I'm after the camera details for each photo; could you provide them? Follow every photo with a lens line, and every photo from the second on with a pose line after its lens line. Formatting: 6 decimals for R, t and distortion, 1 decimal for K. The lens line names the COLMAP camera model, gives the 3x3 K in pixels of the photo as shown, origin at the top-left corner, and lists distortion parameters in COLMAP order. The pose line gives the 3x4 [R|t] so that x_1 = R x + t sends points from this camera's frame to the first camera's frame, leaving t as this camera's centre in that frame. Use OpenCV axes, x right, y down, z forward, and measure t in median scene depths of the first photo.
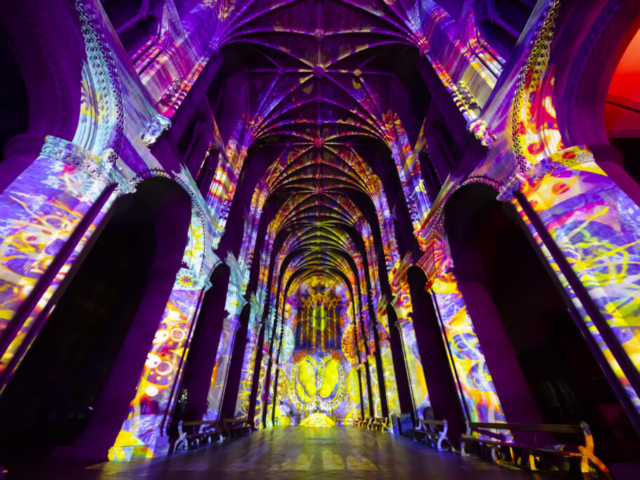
lens RADIAL K [[249.2, 0, 319.6], [0, 249.2, 242.0], [0, 0, 1]] dist [-0.001801, -0.000495]
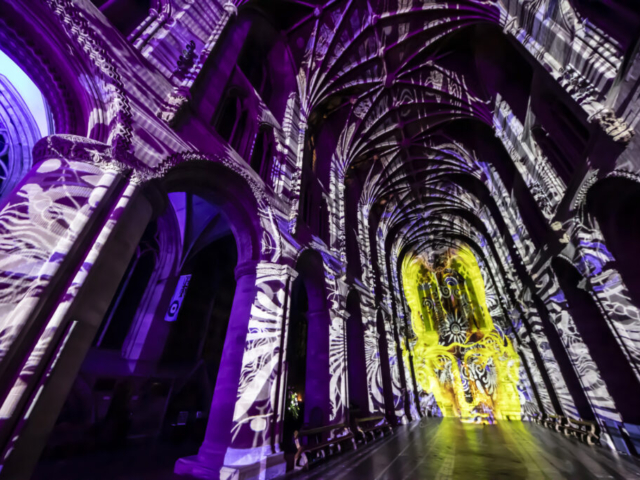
lens RADIAL K [[249.2, 0, 319.6], [0, 249.2, 242.0], [0, 0, 1]] dist [-0.001801, -0.000495]
pose [[0.882883, -0.232442, -0.408030, 0.011919], [0.253578, 0.967312, -0.002362, 0.079901], [0.395241, -0.101382, 0.912966, 0.229613]]
